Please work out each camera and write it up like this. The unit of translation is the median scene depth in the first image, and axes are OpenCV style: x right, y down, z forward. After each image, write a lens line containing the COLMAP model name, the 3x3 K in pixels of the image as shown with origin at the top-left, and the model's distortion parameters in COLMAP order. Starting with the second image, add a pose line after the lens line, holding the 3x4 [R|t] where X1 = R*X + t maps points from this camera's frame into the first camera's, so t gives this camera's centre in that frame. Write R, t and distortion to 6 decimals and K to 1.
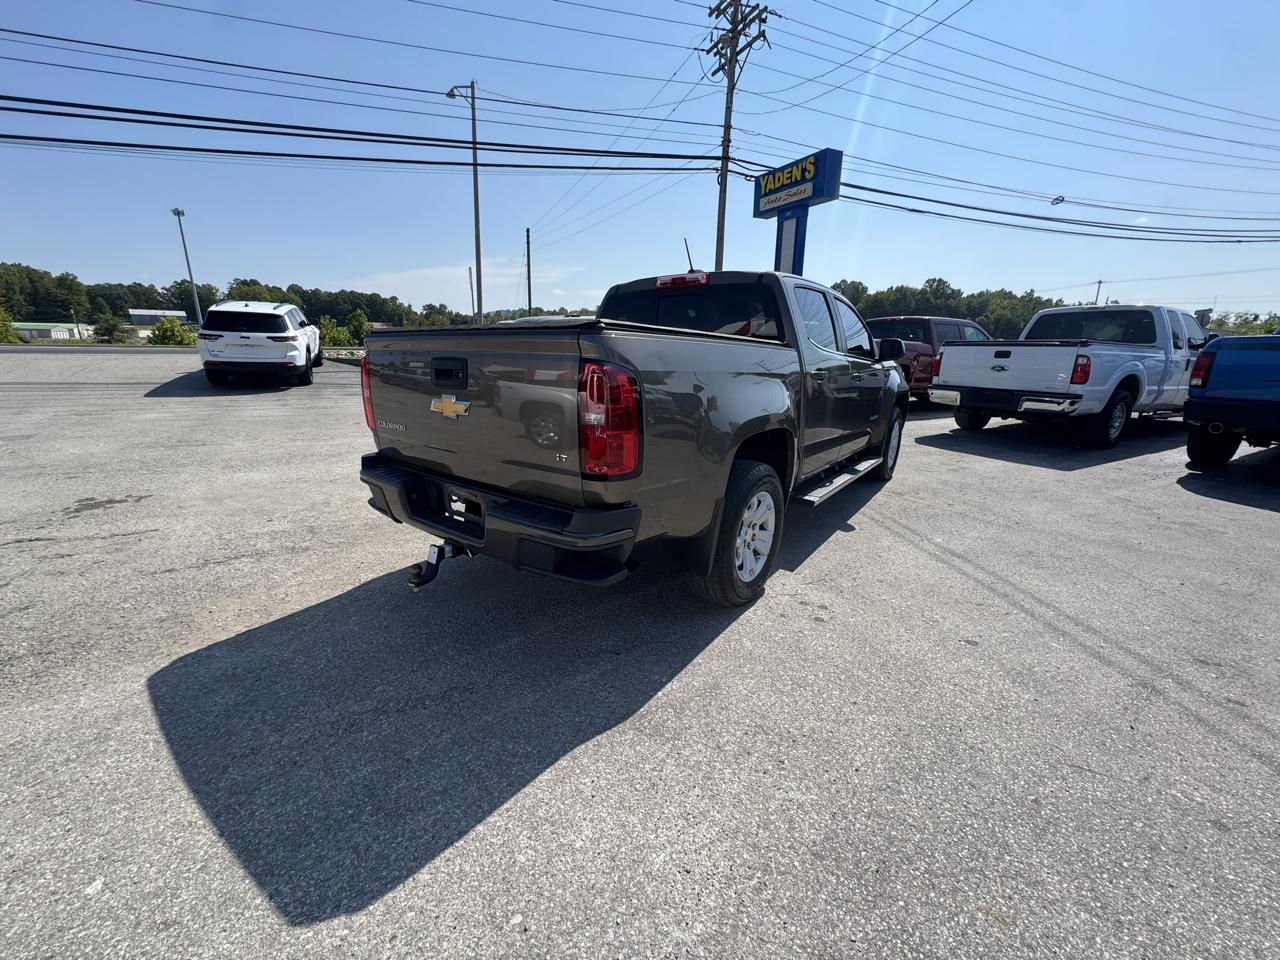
lens RADIAL K [[511.3, 0, 641.2], [0, 511.3, 484.6], [0, 0, 1]] dist [-0.000967, -0.000048]
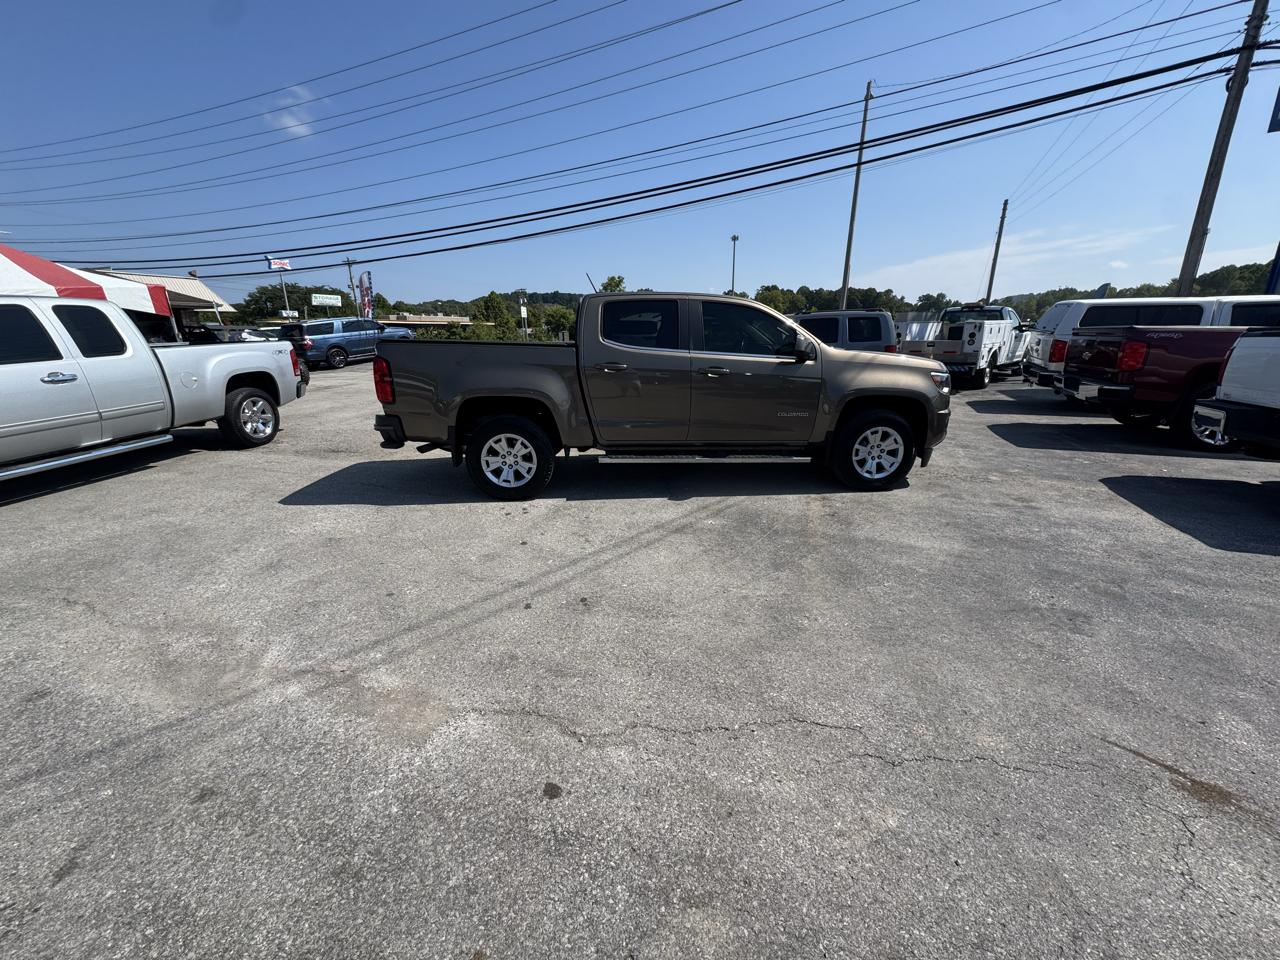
lens RADIAL K [[511.3, 0, 641.2], [0, 511.3, 484.6], [0, 0, 1]] dist [-0.000967, -0.000048]
pose [[0.638650, 0.199133, -0.743284, 0.118178], [-0.189460, 0.976892, 0.098929, -0.004639], [0.745809, 0.077642, 0.661620, 0.014739]]
